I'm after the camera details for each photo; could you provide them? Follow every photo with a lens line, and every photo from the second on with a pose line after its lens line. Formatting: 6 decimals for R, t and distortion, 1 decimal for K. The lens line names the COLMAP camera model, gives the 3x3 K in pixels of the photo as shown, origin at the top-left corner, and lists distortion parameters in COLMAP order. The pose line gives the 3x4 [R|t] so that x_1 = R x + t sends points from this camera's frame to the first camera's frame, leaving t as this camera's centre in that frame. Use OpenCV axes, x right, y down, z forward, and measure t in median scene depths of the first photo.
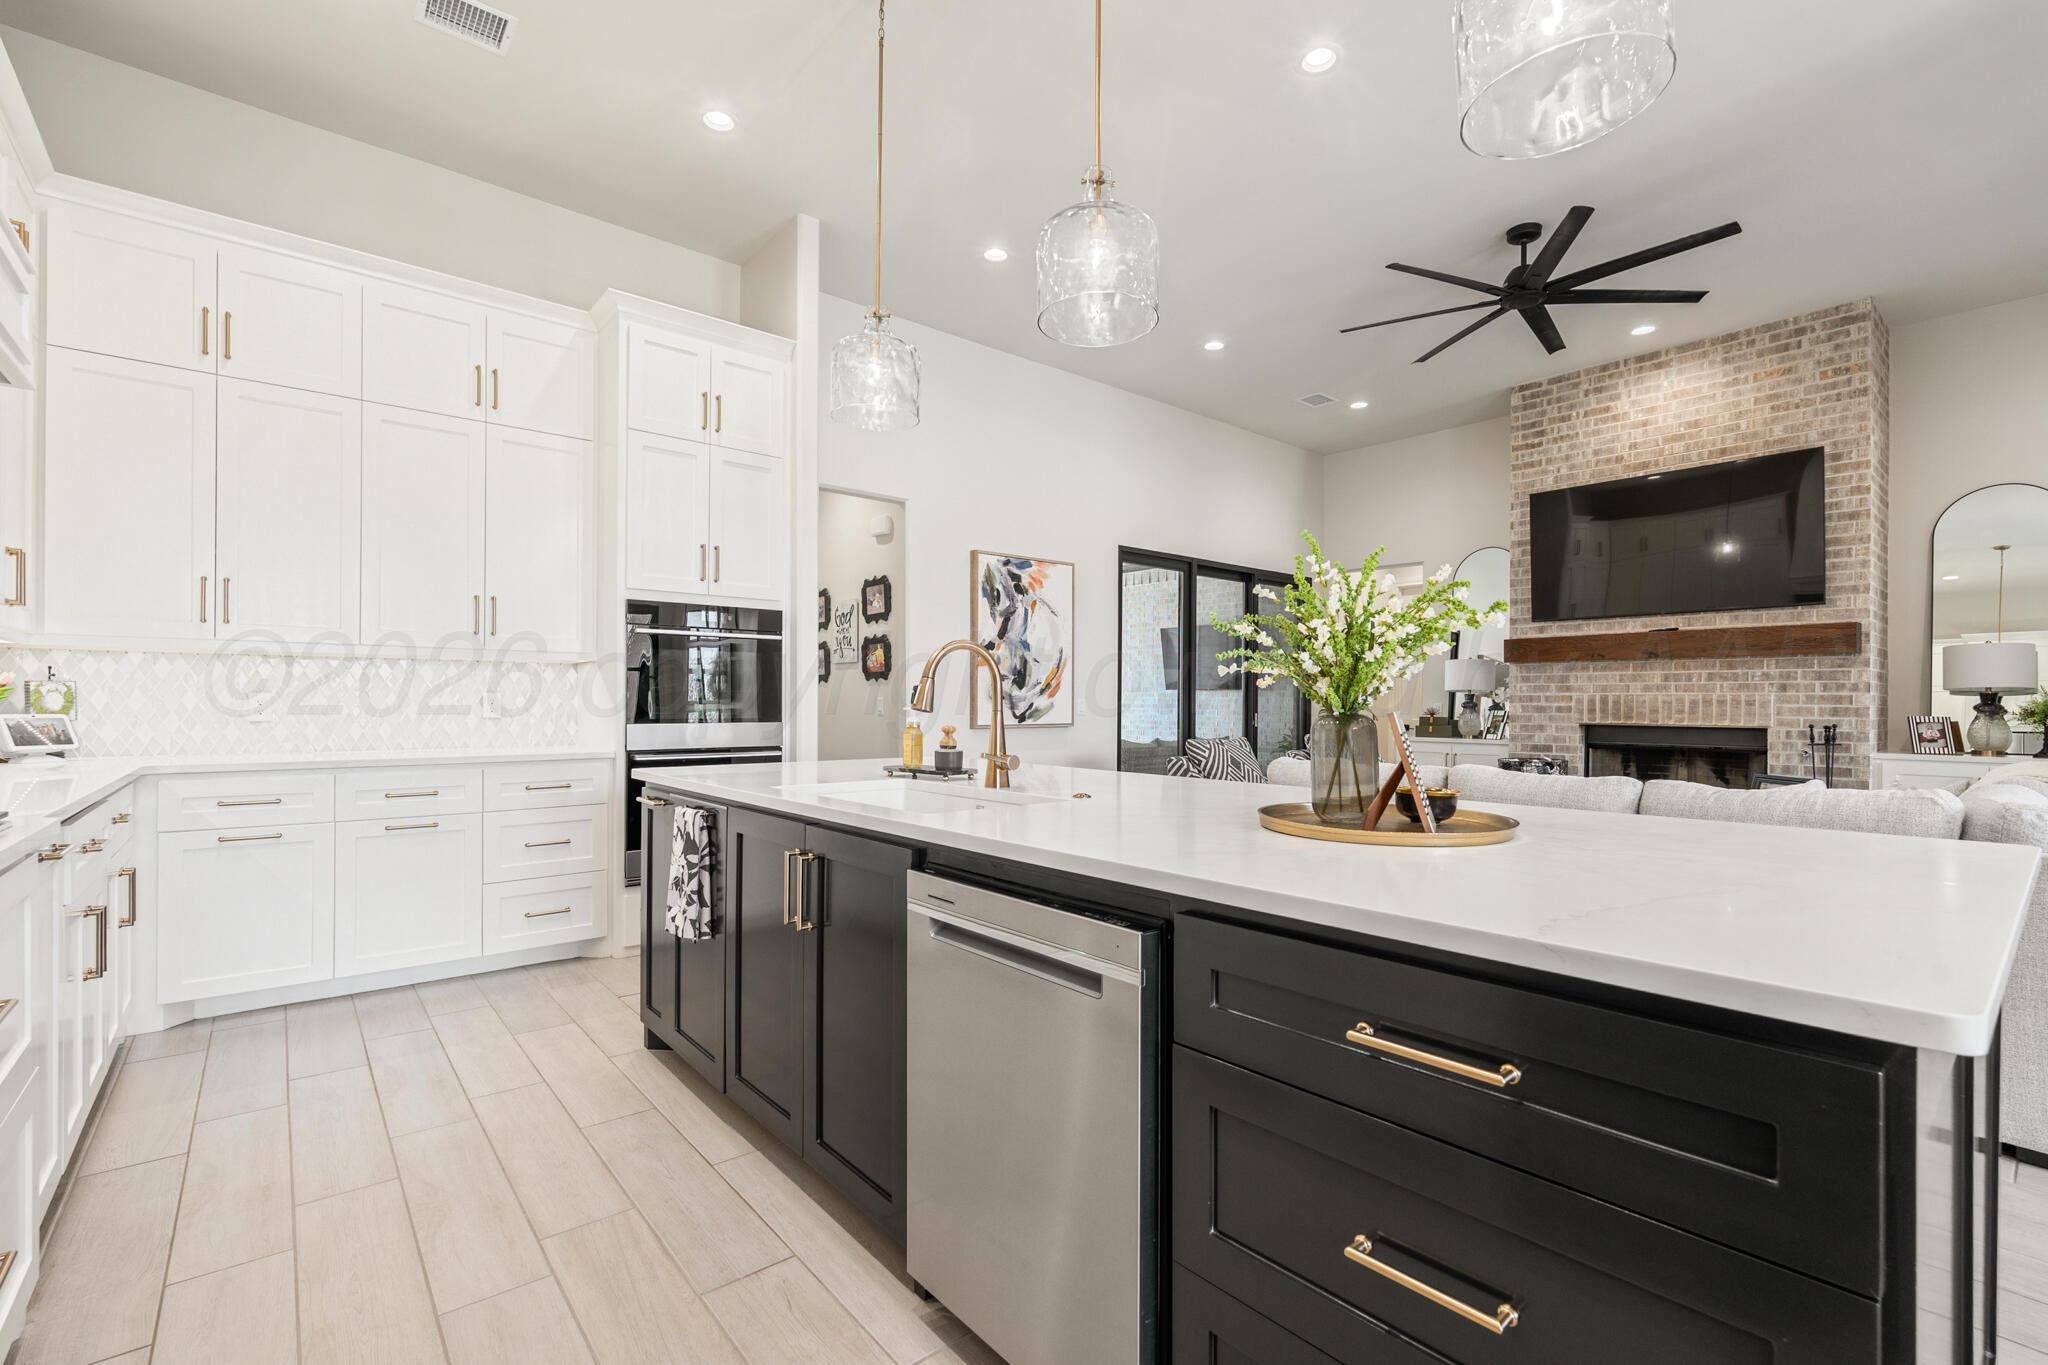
lens RADIAL K [[904.4, 0, 1029.1], [0, 904.4, 697.5], [0, 0, 1]] dist [-0.005153, 0.001193]
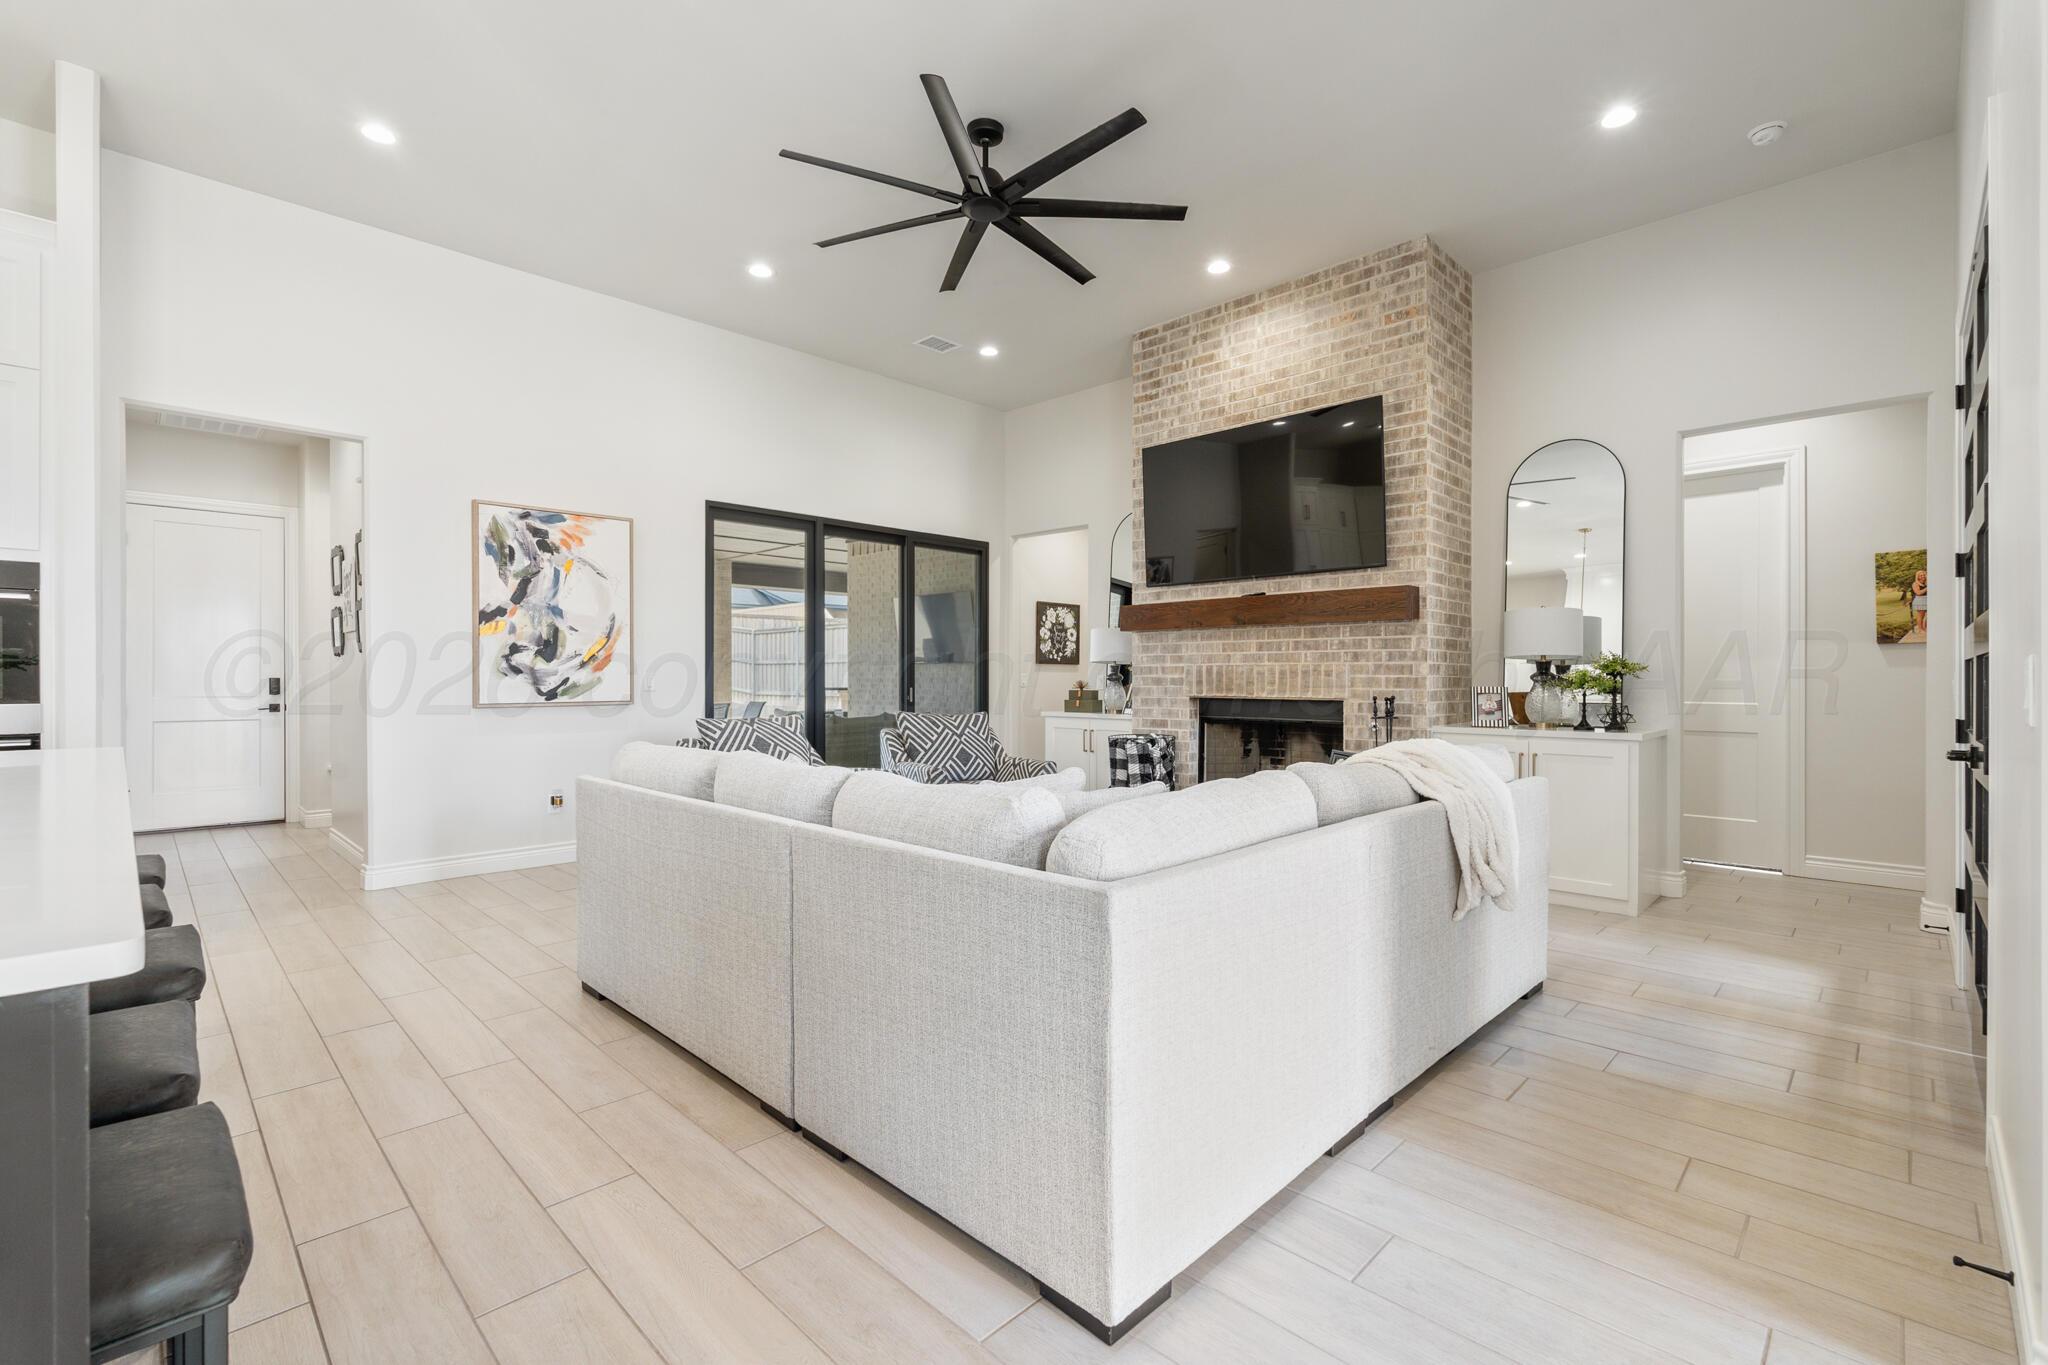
lens RADIAL K [[904.4, 0, 1014.8], [0, 904.4, 676.2], [0, 0, 1]] dist [-0.005153, 0.001193]
pose [[0.995637, -0.005326, 0.093155, 0.369379], [0.004952, 0.999979, 0.004244, 0.003178], [-0.093175, -0.003764, 0.995643, 0.098360]]
